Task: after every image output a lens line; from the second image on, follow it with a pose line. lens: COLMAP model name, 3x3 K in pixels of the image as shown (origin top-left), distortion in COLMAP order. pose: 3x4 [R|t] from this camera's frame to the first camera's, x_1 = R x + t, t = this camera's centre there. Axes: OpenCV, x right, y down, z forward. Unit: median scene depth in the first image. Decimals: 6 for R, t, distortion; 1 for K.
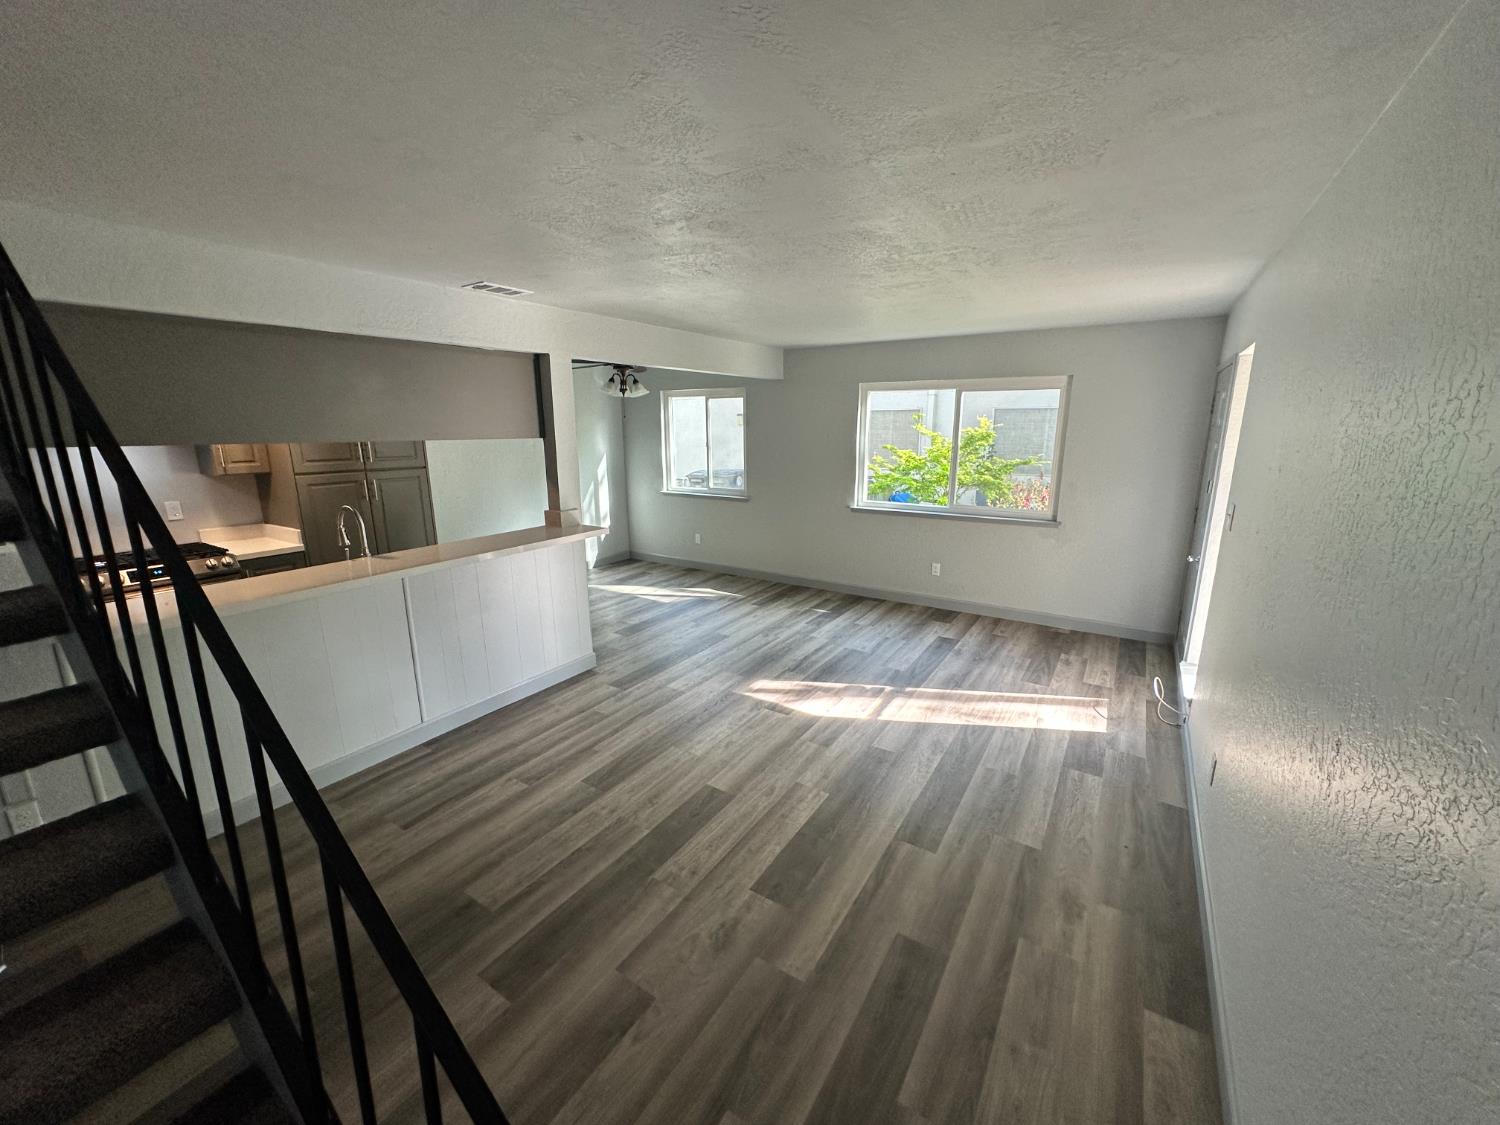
lens RADIAL K [[595.6, 0, 750.6], [0, 595.6, 558.8], [0, 0, 1]] dist [-0.002314, 0.000417]
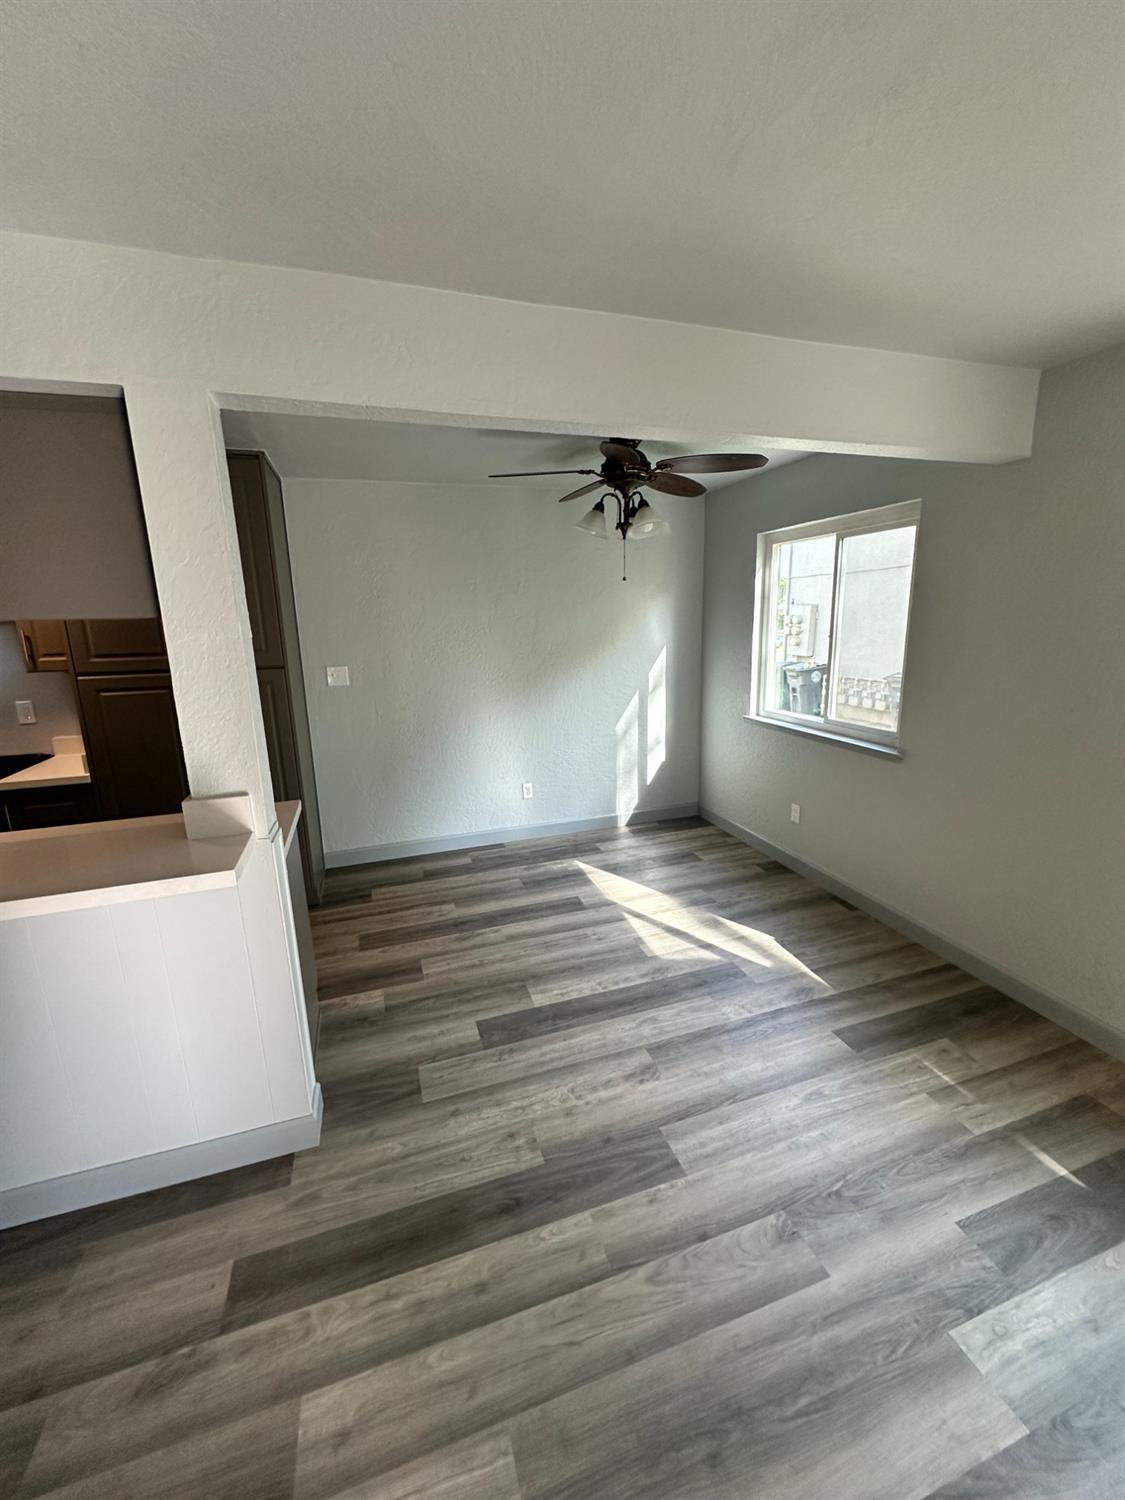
lens RADIAL K [[595.6, 0, 562.7], [0, 595.6, 748.5], [0, 0, 1]] dist [-0.002314, 0.000417]
pose [[0.779539, 0.122739, -0.614210, 0.090564], [-0.120386, 0.991689, 0.045380, -0.122227], [0.614675, 0.038567, 0.787837, 0.630471]]
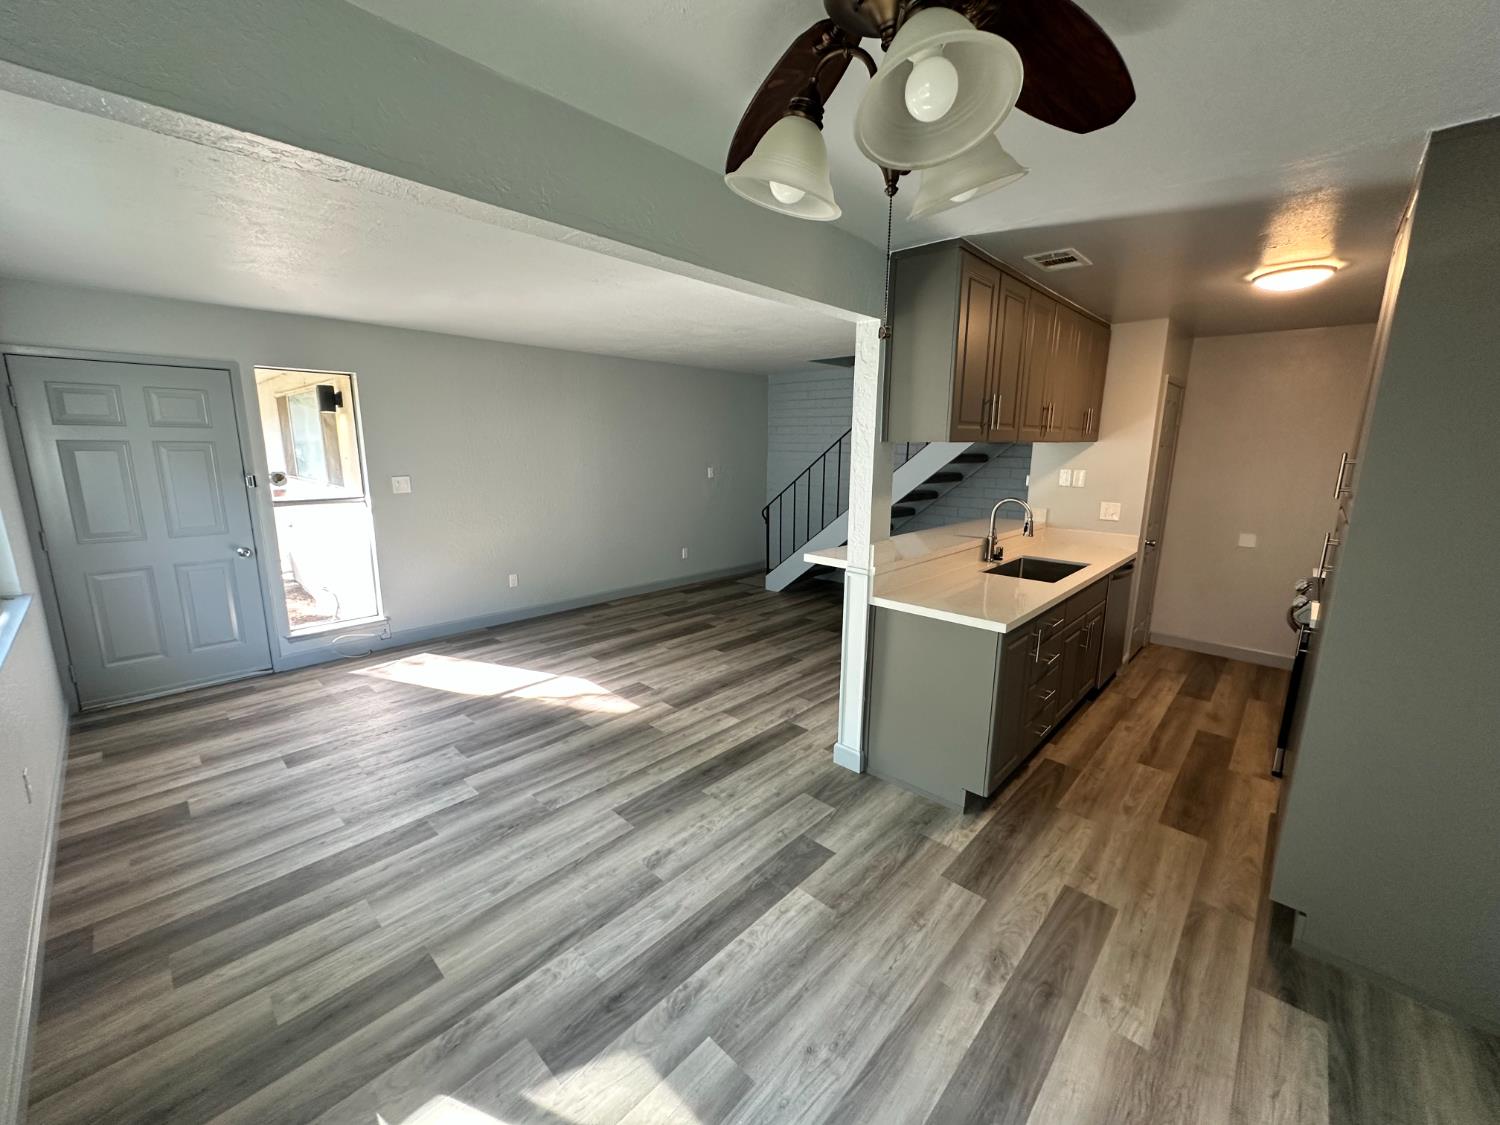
lens RADIAL K [[595.6, 0, 749.7], [0, 595.6, 558.8], [0, 0, 1]] dist [-0.002314, 0.000417]
pose [[-0.984154, -0.040848, 0.172547, -0.227266], [0.032148, 0.915872, 0.400181, -0.274973], [-0.174377, 0.399387, -0.900046, 1.298644]]
